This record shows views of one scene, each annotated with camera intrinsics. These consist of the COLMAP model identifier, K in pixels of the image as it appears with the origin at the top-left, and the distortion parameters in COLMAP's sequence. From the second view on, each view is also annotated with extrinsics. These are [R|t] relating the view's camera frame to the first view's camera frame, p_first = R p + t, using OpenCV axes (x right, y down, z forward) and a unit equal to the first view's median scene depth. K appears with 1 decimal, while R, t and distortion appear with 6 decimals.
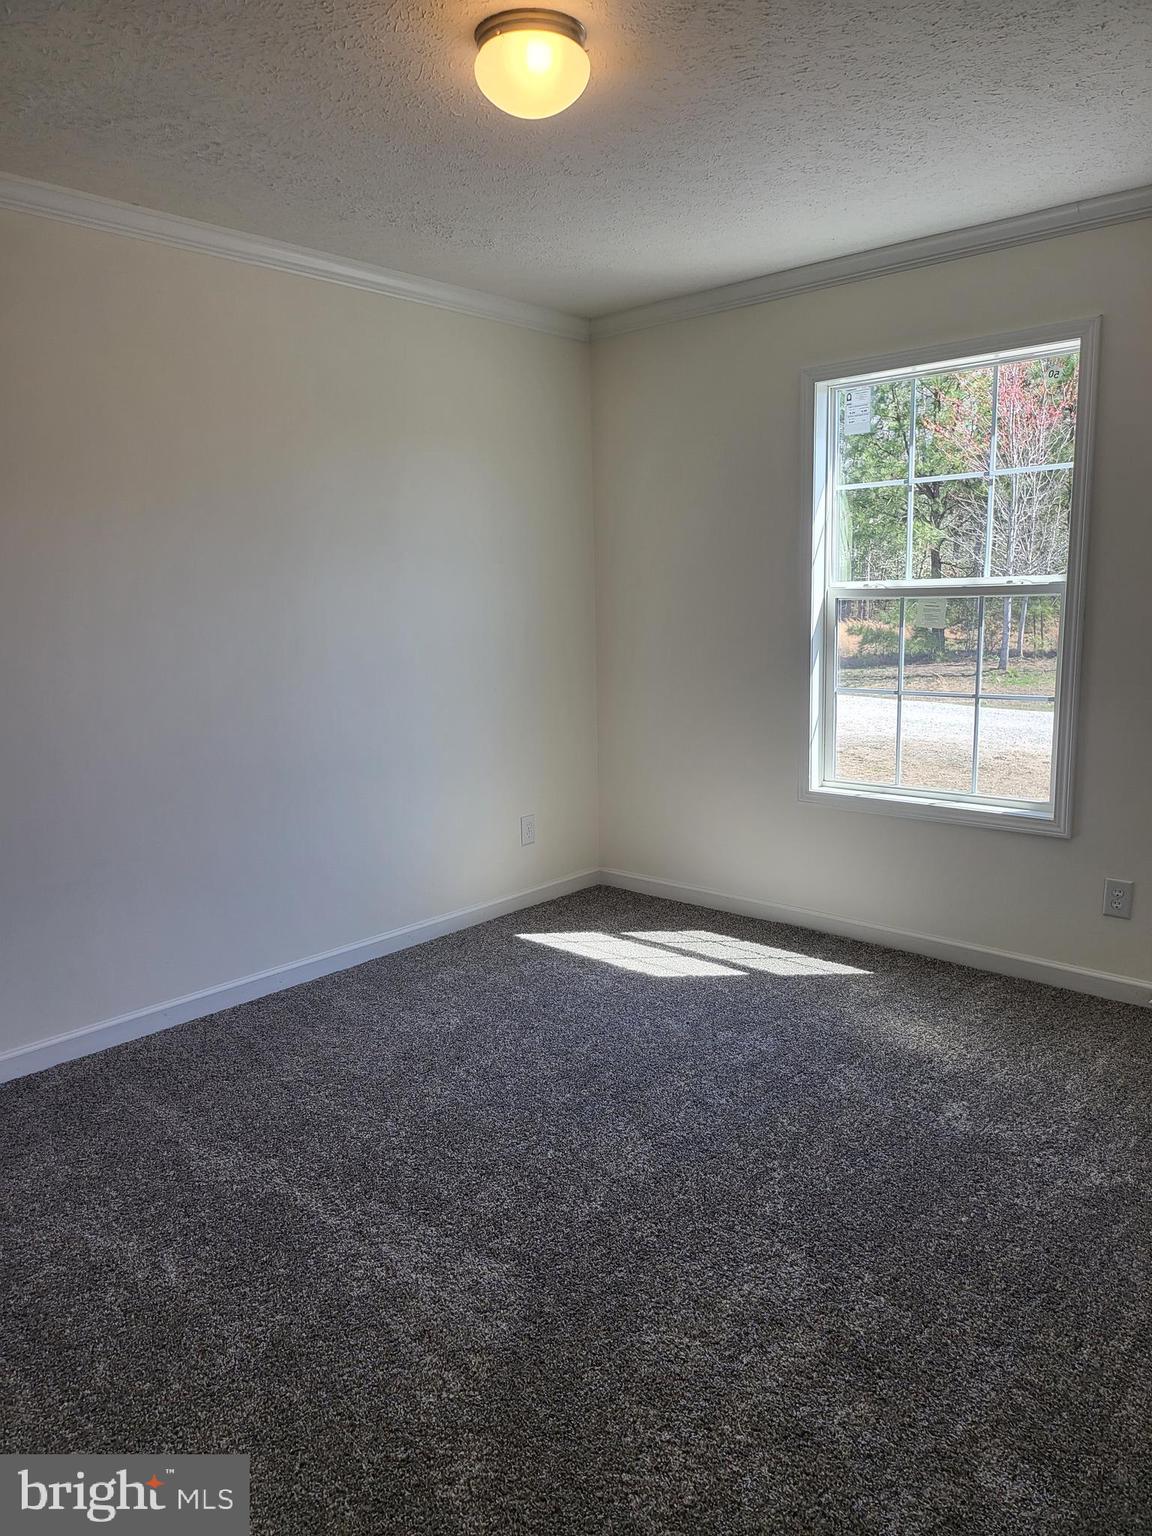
lens RADIAL K [[1059.6, 0, 576.0], [0, 1059.6, 768.0], [0, 0, 1]] dist [0.058868, -0.067042]
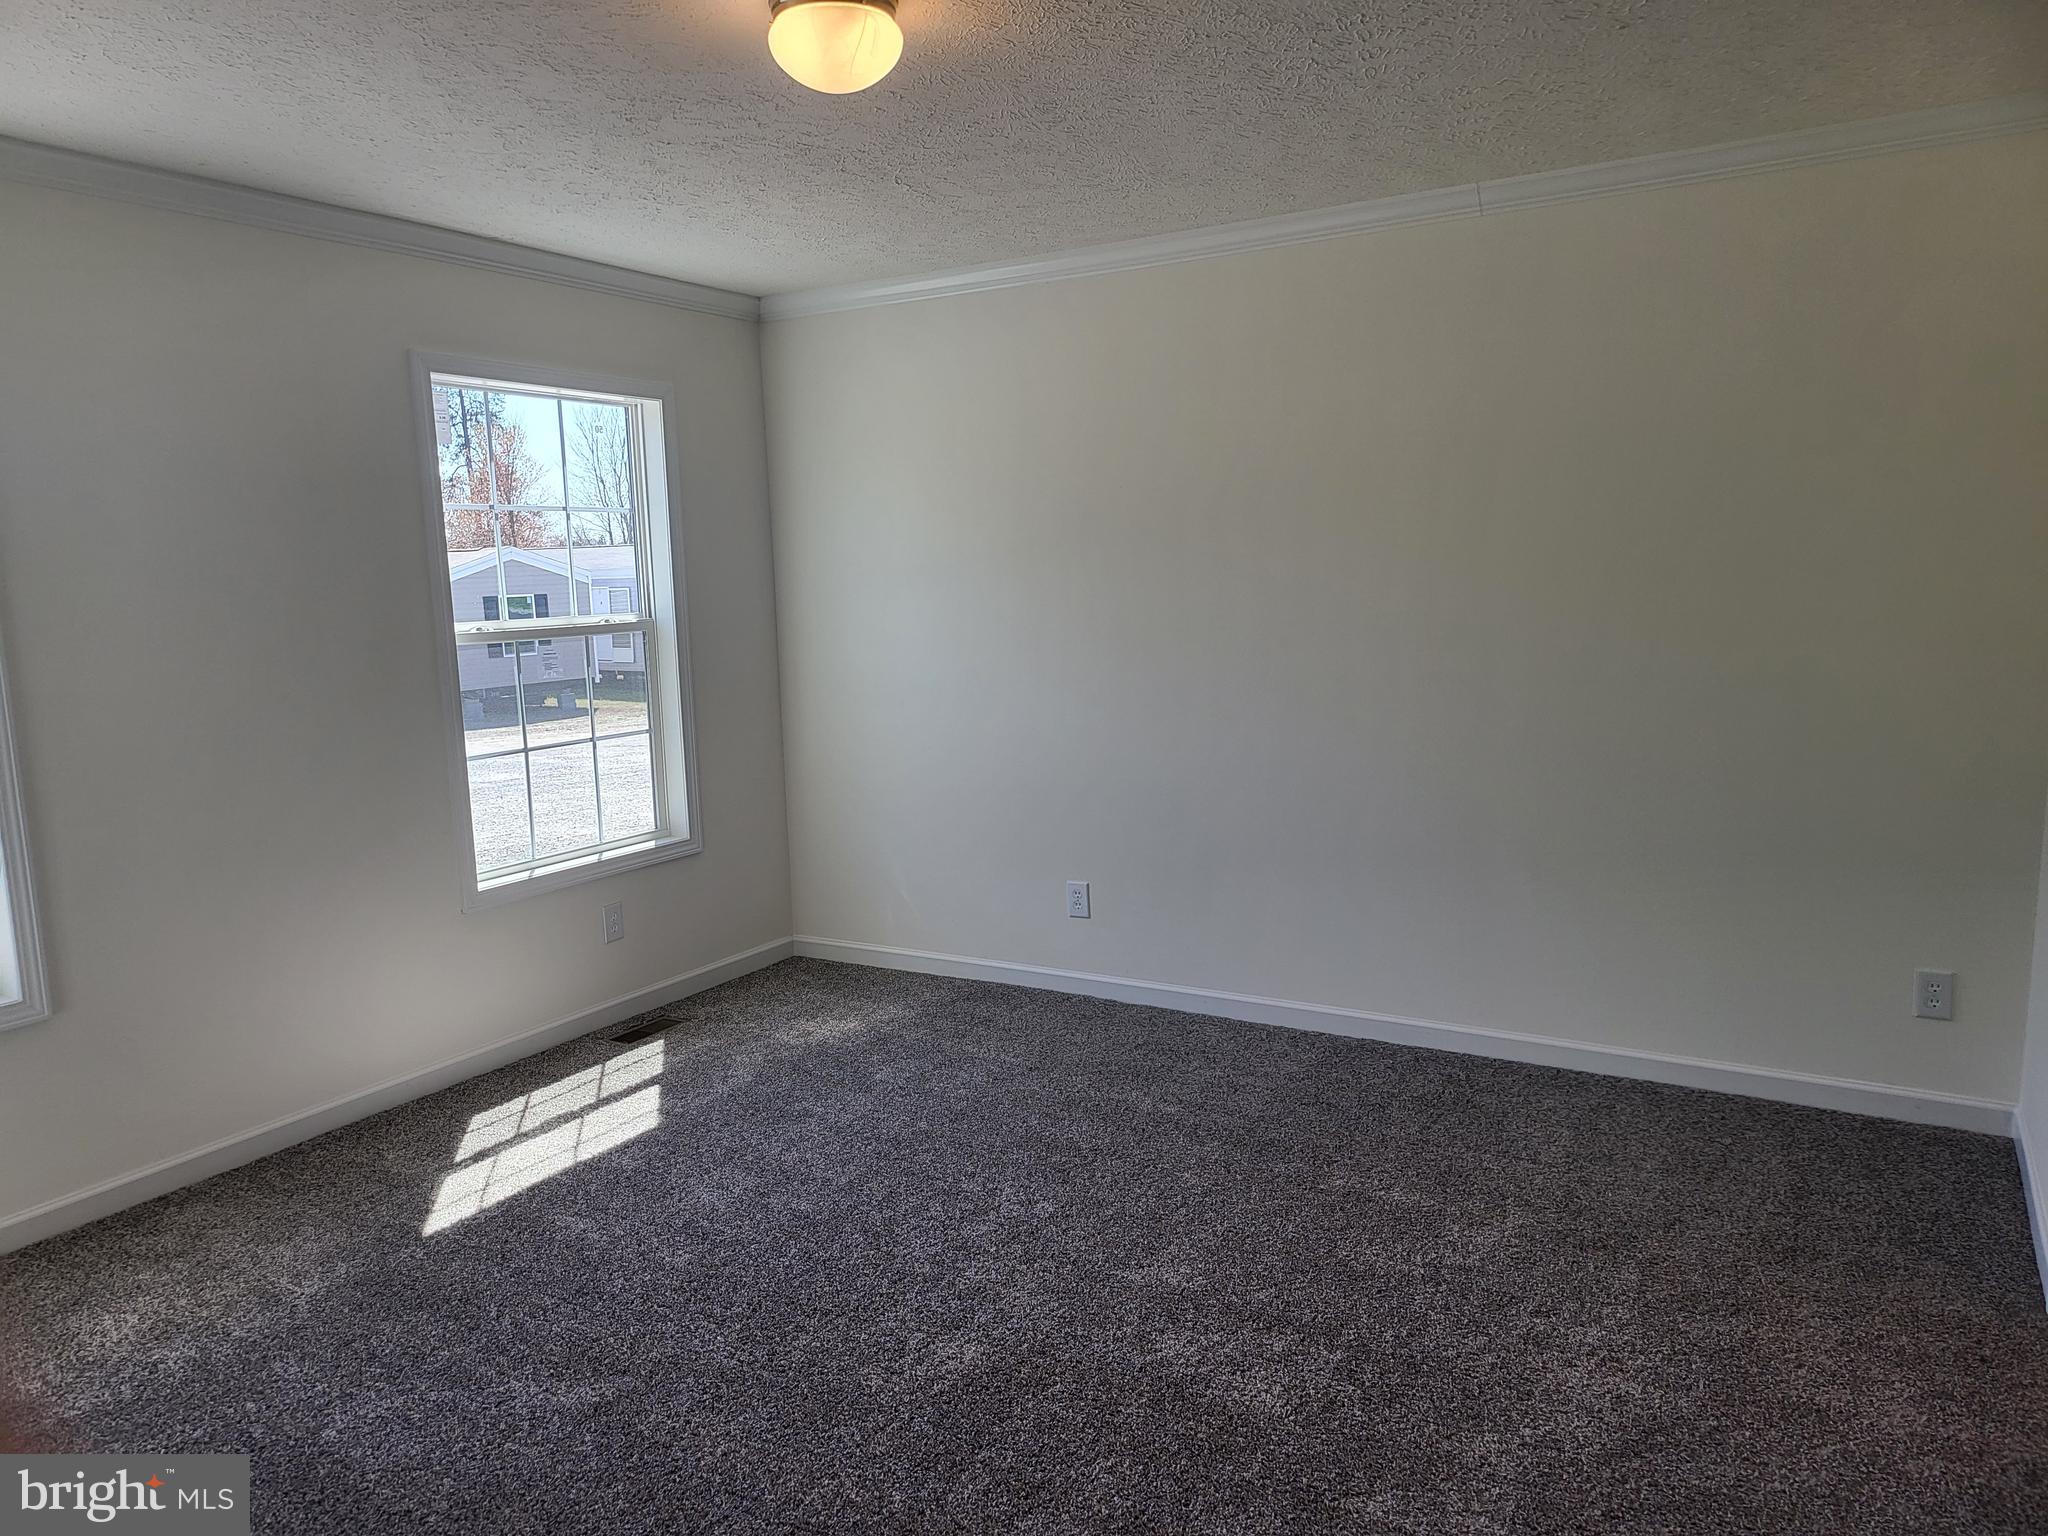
lens RADIAL K [[1412.7, 0, 1034.8], [0, 1412.7, 762.5], [0, 0, 1]] dist [0.058868, -0.067042]
pose [[-0.205378, -0.079649, 0.975436, -0.898827], [0.217892, 0.967946, 0.124915, -0.114210], [-0.954119, 0.238194, -0.181440, 0.818554]]
